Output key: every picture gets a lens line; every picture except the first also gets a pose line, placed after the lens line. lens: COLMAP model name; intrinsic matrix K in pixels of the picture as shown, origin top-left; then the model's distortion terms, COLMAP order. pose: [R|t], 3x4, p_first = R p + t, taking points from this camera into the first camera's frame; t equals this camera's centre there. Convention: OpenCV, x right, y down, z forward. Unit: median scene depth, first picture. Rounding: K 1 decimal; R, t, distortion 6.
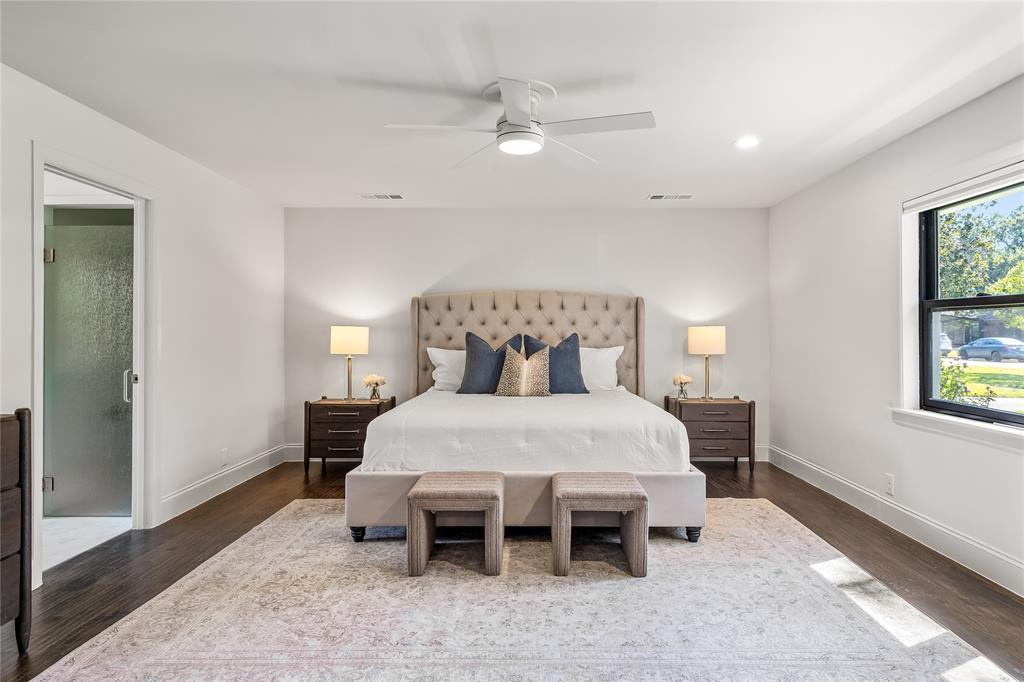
lens RADIAL K [[592.6, 0, 512.7], [0, 592.6, 332.2], [0, 0, 1]] dist [-0.003380, 0.002784]
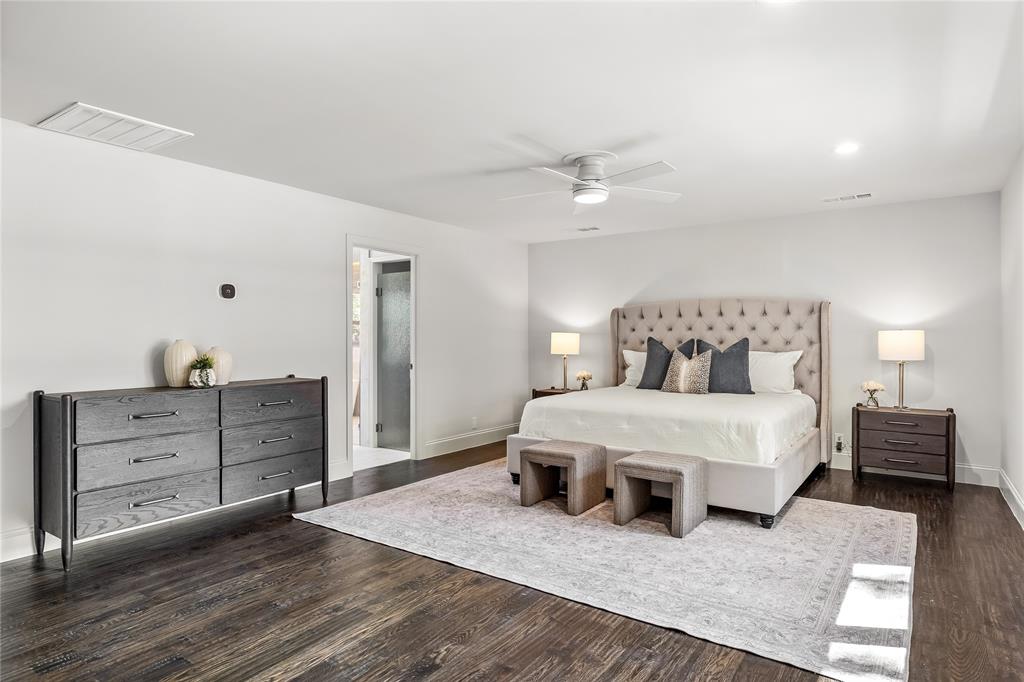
lens RADIAL K [[592.6, 0, 514.1], [0, 592.6, 343.0], [0, 0, 1]] dist [-0.003380, 0.002784]
pose [[0.813847, 0.004371, -0.581063, 0.409907], [0.002031, 0.999944, 0.010367, -0.000984], [0.581076, -0.009618, 0.813793, -0.117716]]
